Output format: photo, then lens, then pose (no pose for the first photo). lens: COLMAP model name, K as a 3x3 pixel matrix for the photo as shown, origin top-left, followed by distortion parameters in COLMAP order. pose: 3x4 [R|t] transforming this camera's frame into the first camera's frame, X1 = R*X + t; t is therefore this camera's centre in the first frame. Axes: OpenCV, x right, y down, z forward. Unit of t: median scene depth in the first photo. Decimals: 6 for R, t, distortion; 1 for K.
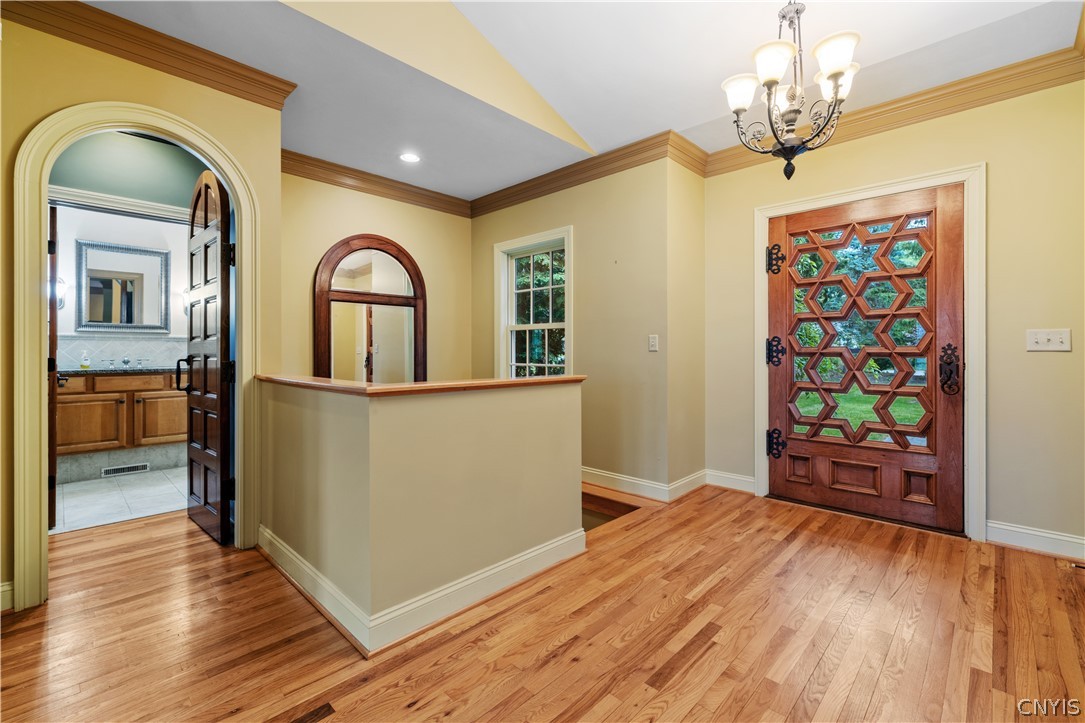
lens RADIAL K [[471.7, 0, 543.7], [0, 471.7, 352.1], [0, 0, 1]] dist [-0.002228, 0.000974]
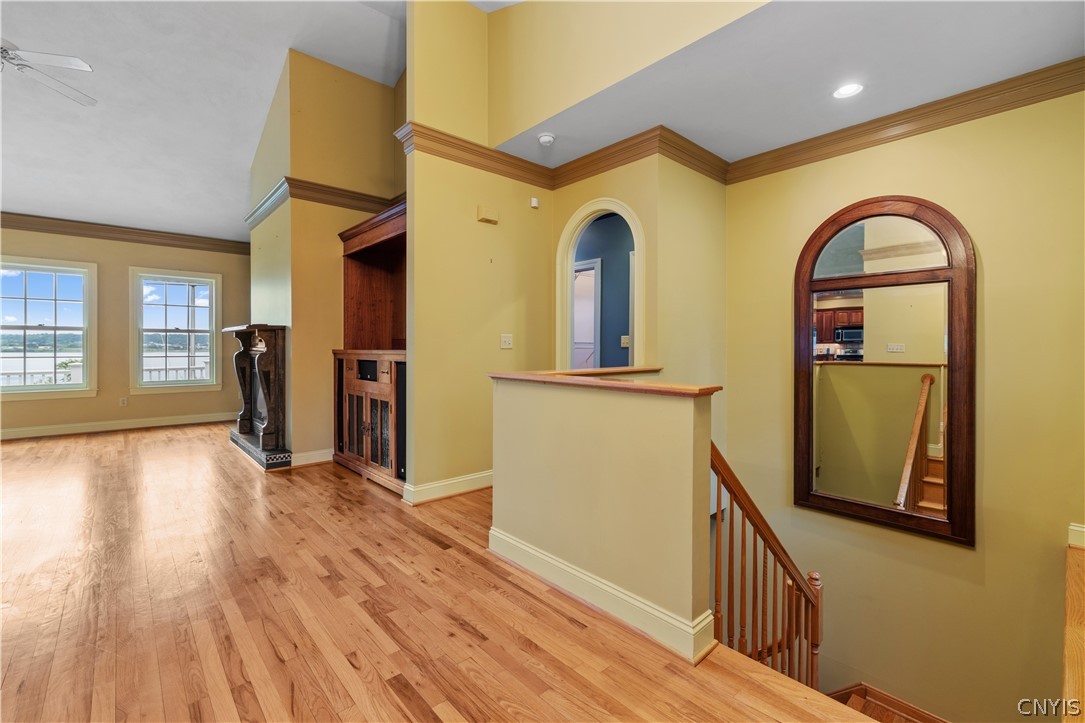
lens RADIAL K [[471.7, 0, 543.7], [0, 471.7, 352.1], [0, 0, 1]] dist [-0.002228, 0.000974]
pose [[-0.070747, 0.008870, -0.997455, 0.479809], [-0.001787, 0.999958, 0.009019, -0.002335], [0.997493, 0.002421, -0.070728, 0.548555]]
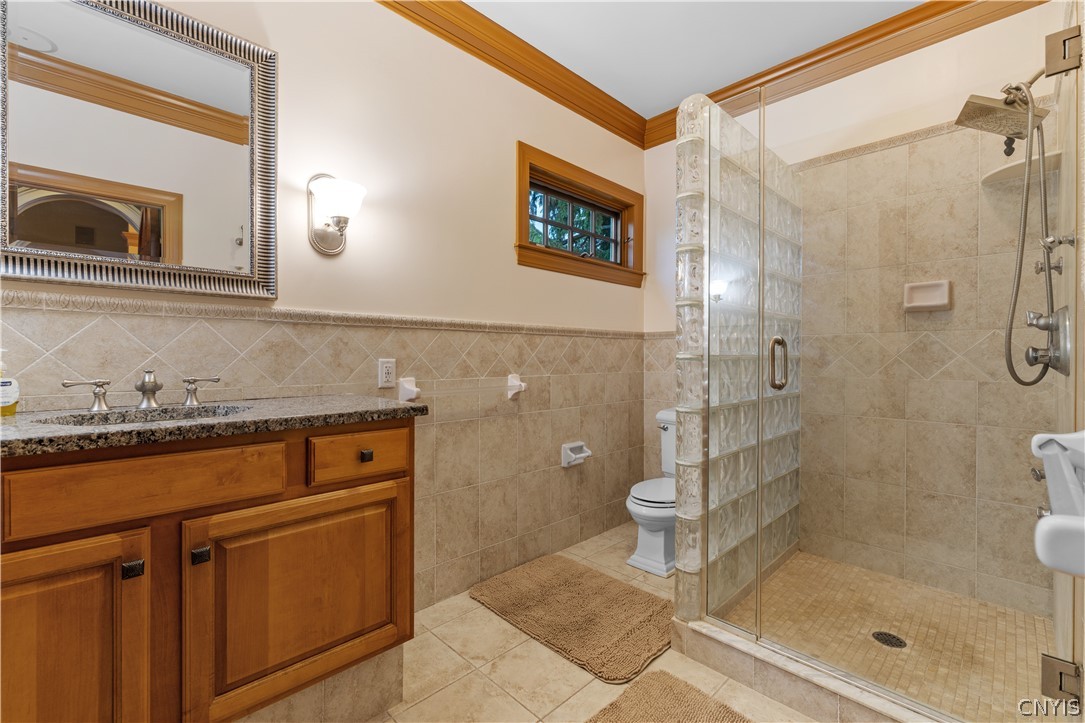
lens RADIAL K [[469.7, 0, 543.5], [0, 469.7, 357.9], [0, 0, 1]] dist [-0.002162, 0.000513]
pose [[0.999741, 0.001696, -0.022692, -0.718926], [-0.001670, 0.999998, 0.001172, 0.000904], [0.022694, -0.001134, 0.999742, 0.809224]]
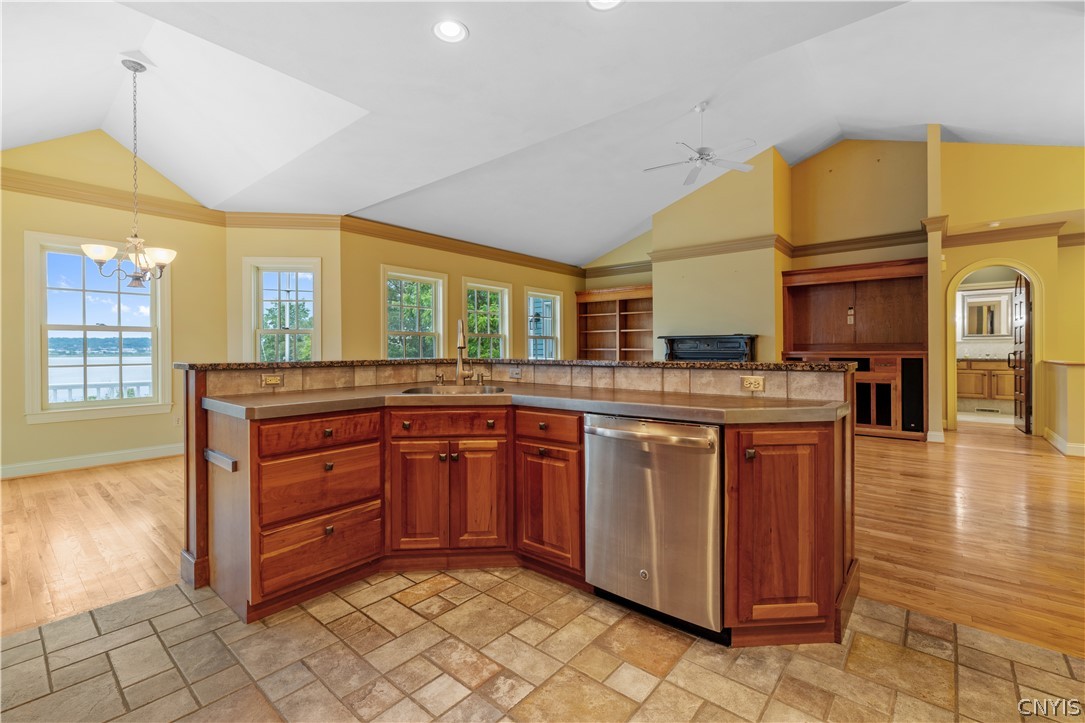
lens RADIAL K [[470.3, 0, 539.9], [0, 470.3, 348.1], [0, 0, 1]] dist [0.000164, -0.000135]
pose [[0.066880, -0.004566, -0.997751, 0.977135], [0.002112, 0.999988, -0.004434, -0.002707], [0.997759, -0.001810, 0.066889, -1.023846]]
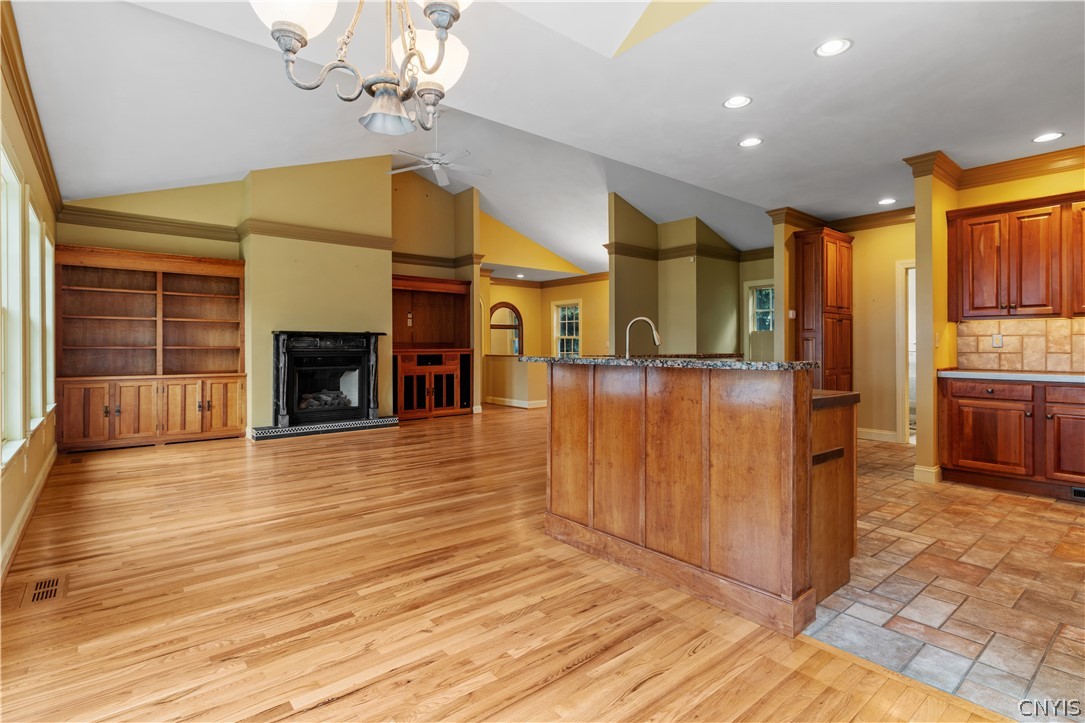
lens RADIAL K [[535.7, 0, 542.9], [0, 535.7, 345.4], [0, 0, 1]] dist [0.000050, -0.000811]
pose [[0.993640, -0.003233, -0.112554, 0.183377], [0.002913, 0.999991, -0.003009, -0.003993], [0.112563, 0.002662, 0.993641, -1.970685]]
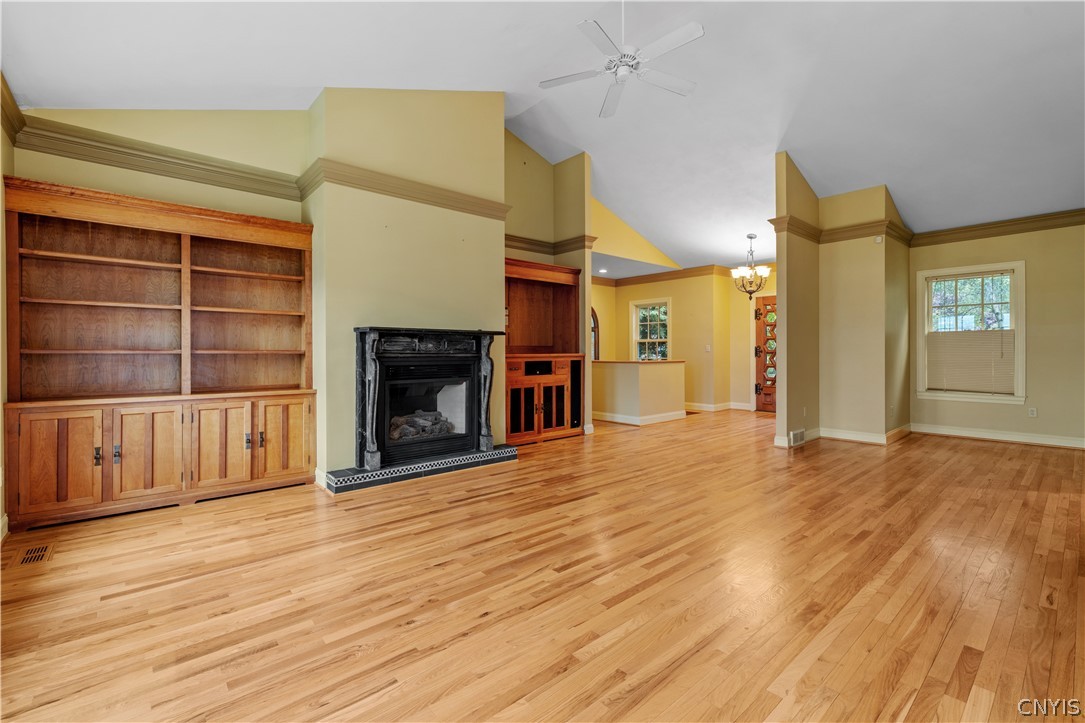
lens RADIAL K [[471.7, 0, 543.7], [0, 471.7, 352.1], [0, 0, 1]] dist [-0.002228, 0.000974]
pose [[0.996040, -0.002622, -0.088869, -0.357835], [0.002705, 0.999996, 0.000813, -0.003946], [0.088867, -0.001050, 0.996043, -1.363564]]
